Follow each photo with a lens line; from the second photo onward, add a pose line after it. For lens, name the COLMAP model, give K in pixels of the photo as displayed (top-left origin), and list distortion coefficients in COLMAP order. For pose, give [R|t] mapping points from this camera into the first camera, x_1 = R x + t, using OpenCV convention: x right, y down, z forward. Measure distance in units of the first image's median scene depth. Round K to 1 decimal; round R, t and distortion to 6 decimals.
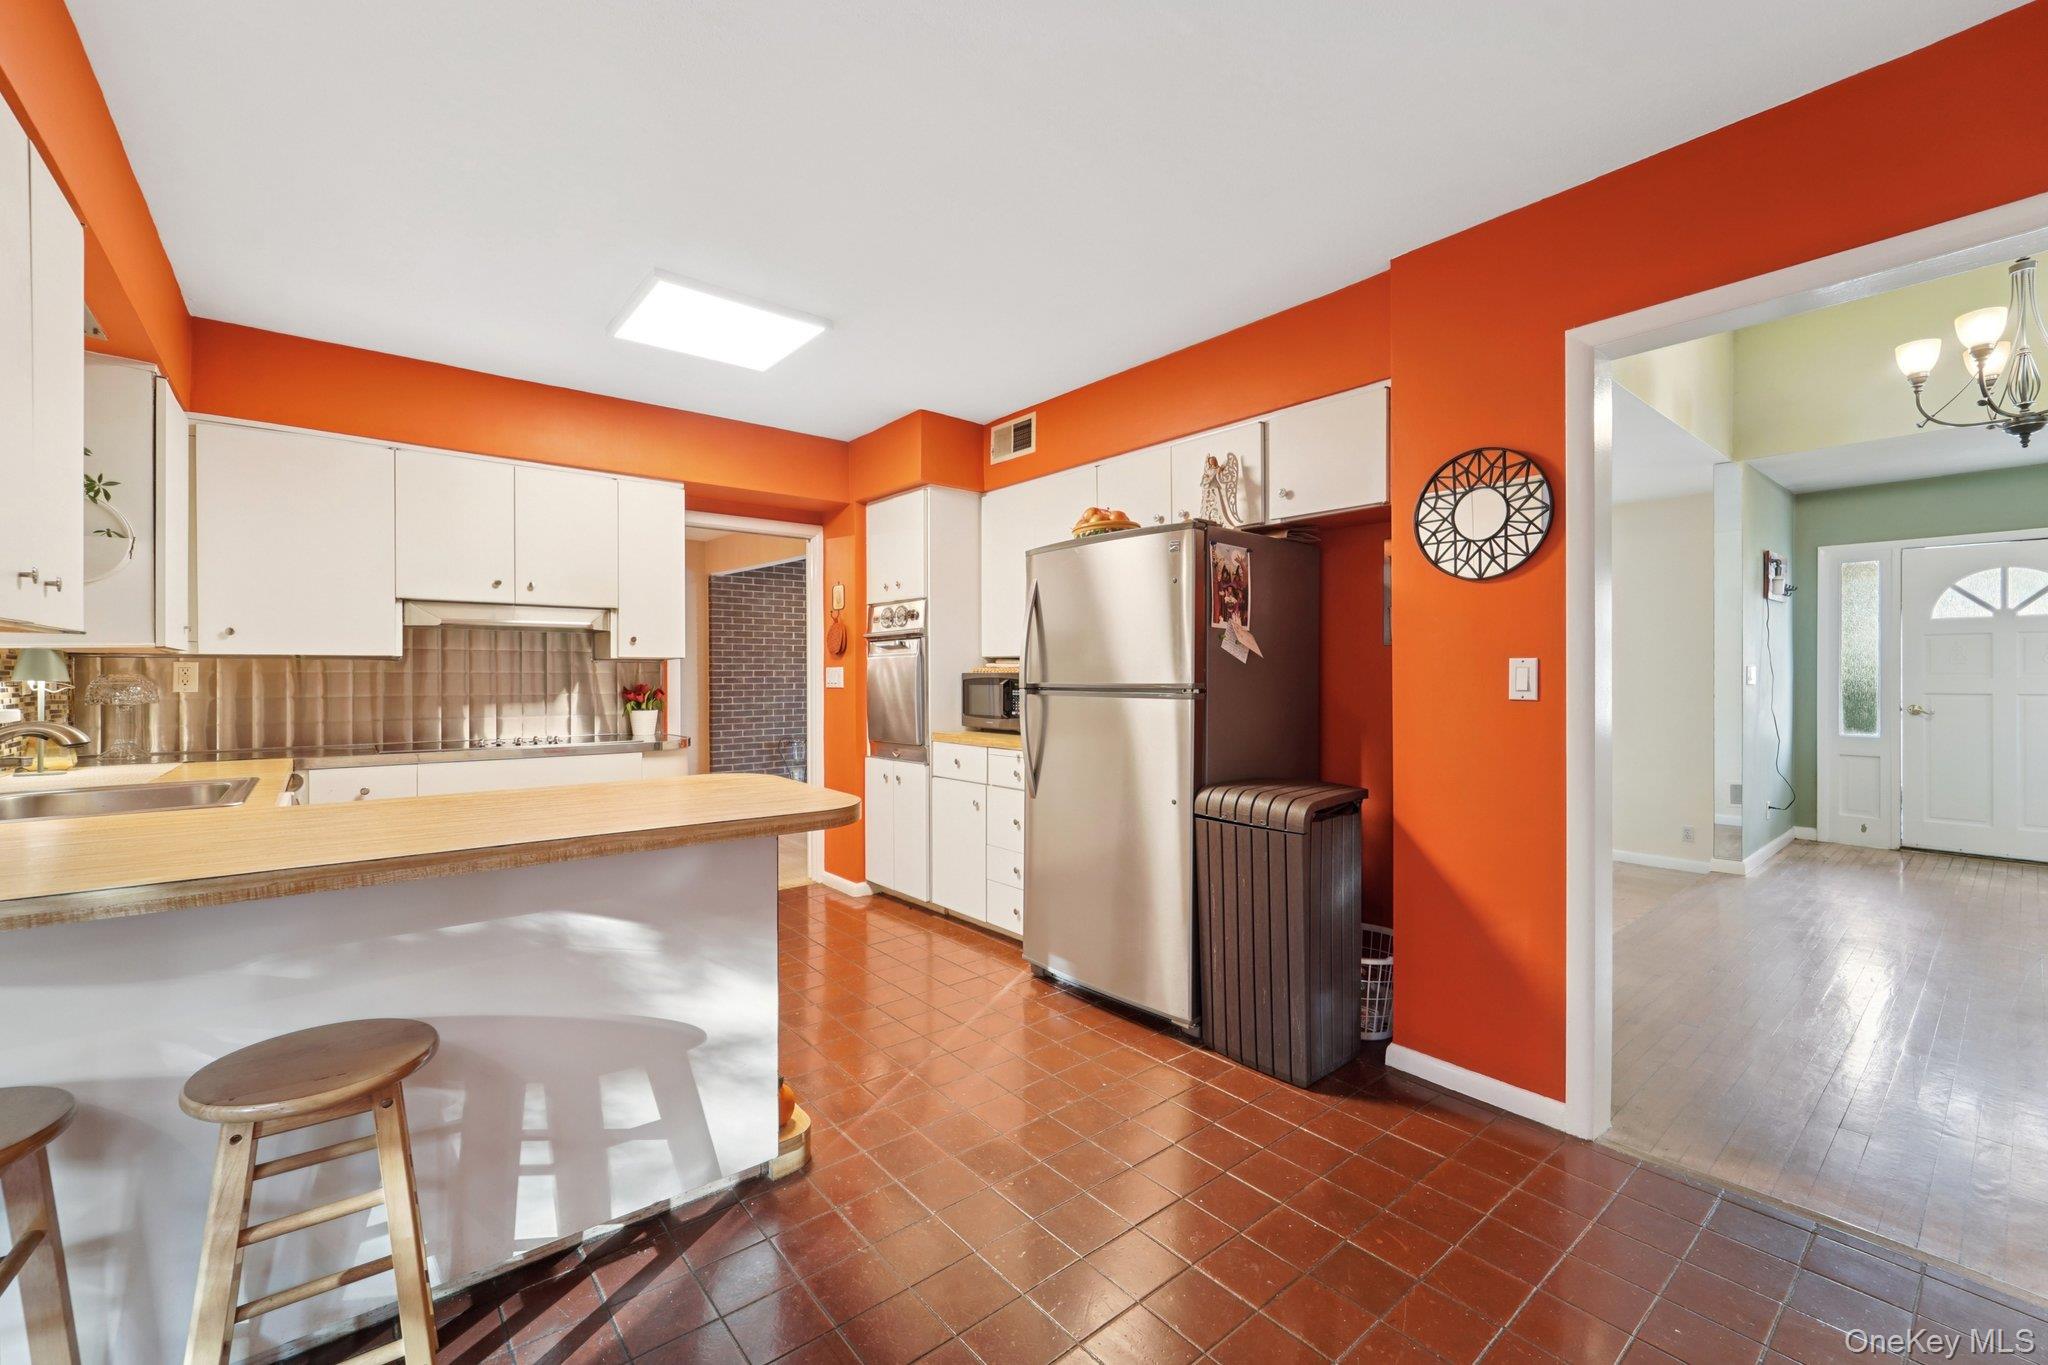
lens RADIAL K [[846.6, 0, 1023.2], [0, 846.6, 667.5], [0, 0, 1]] dist [-0.000934, 0.000015]
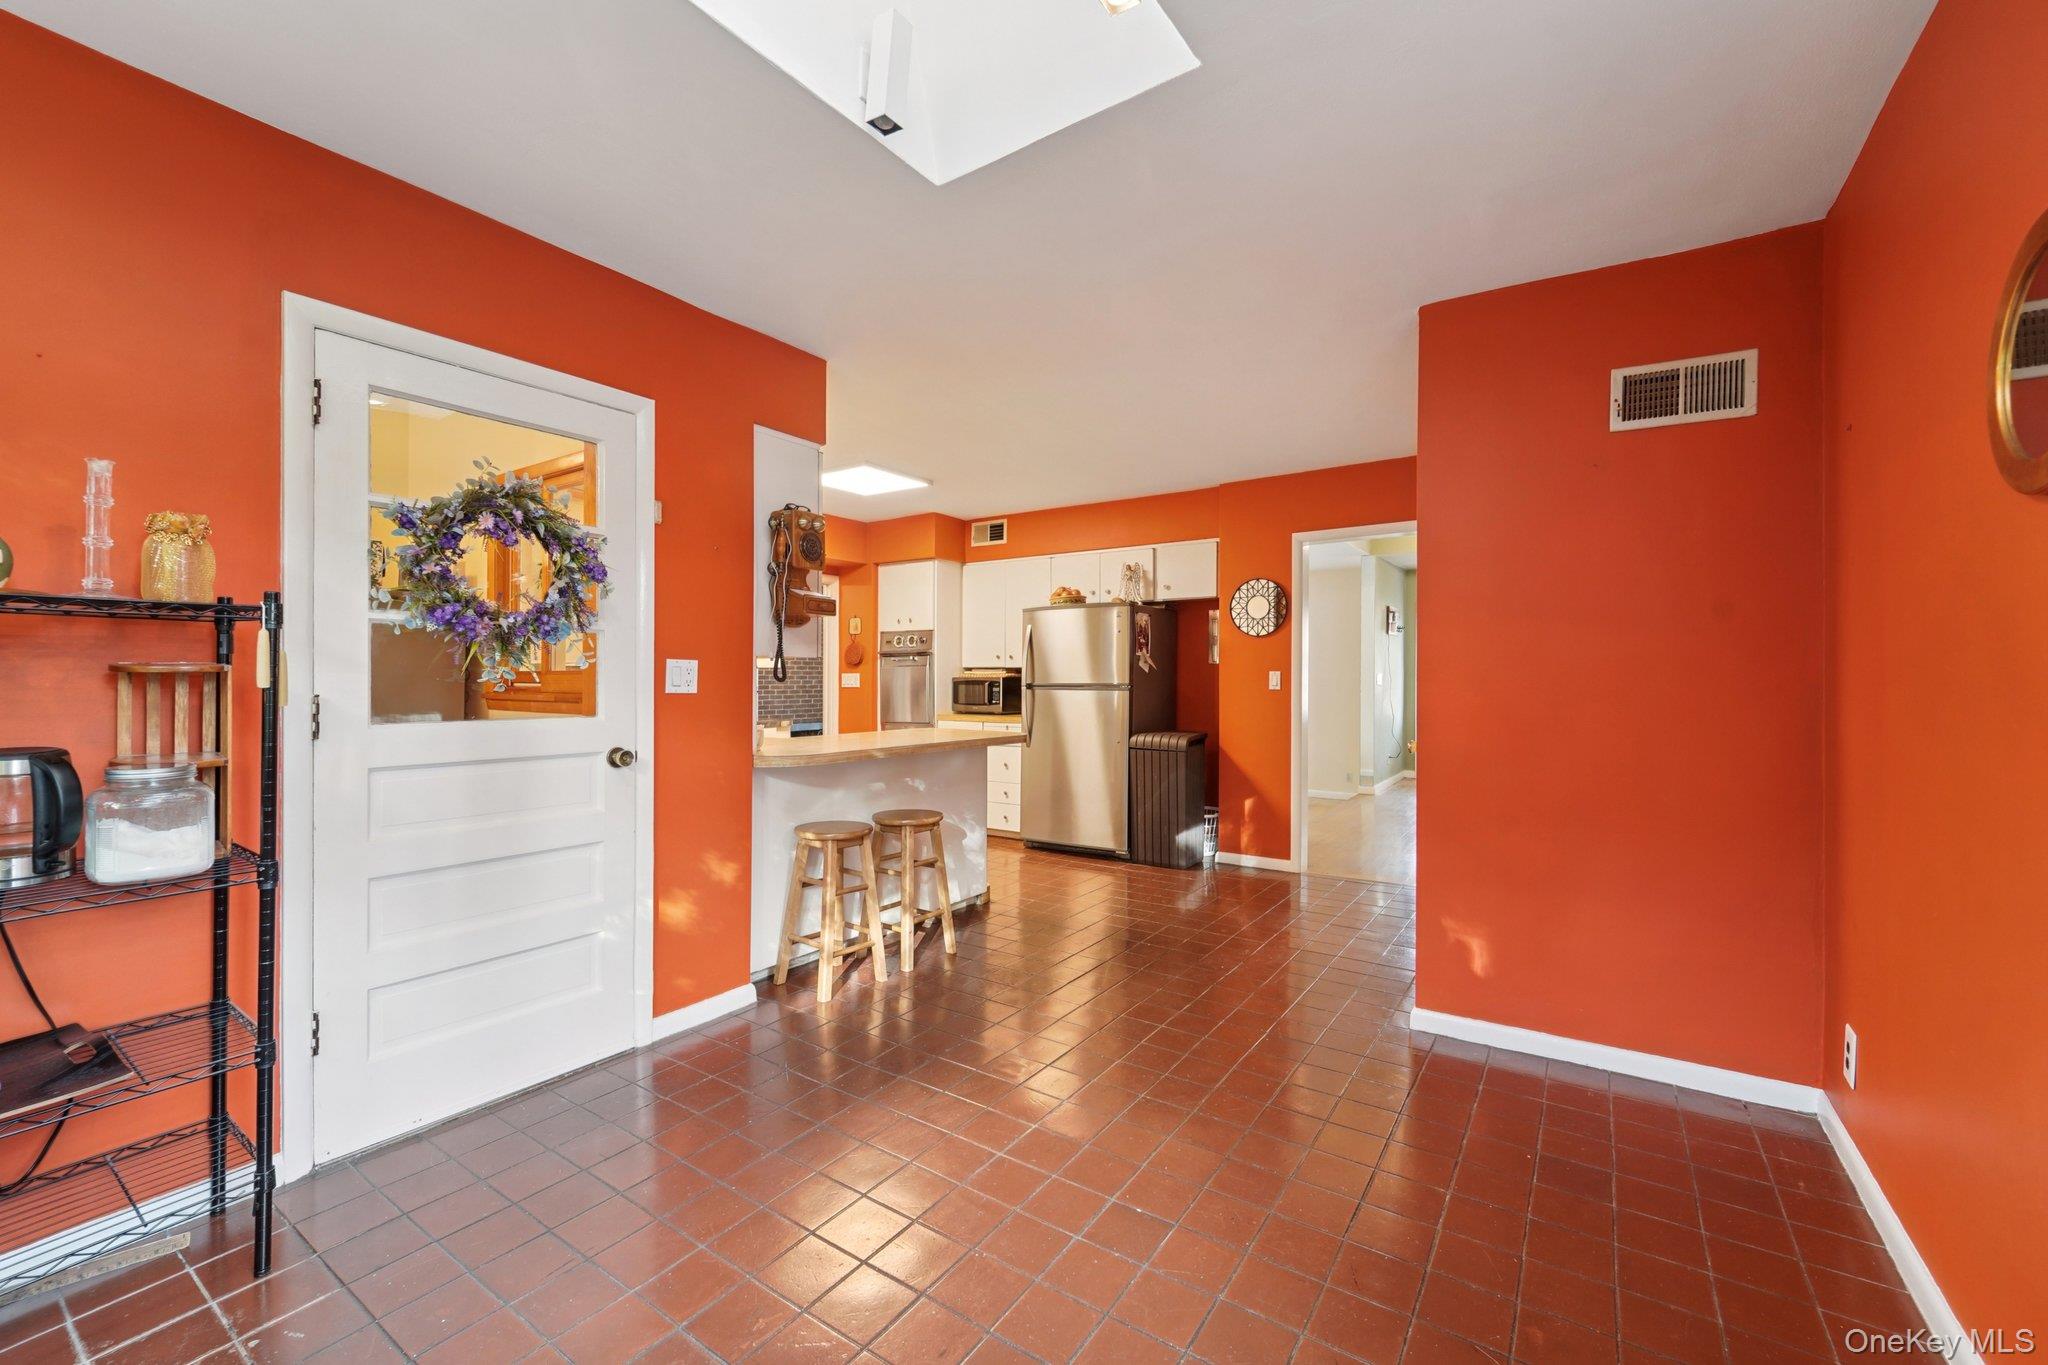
lens RADIAL K [[846.6, 0, 1022.2], [0, 846.6, 681.9], [0, 0, 1]] dist [-0.000934, 0.000015]
pose [[0.960912, -0.000771, 0.276854, -0.540316], [-0.002754, 0.999920, 0.012342, -0.007091], [-0.276842, -0.012622, 0.960833, -0.779916]]
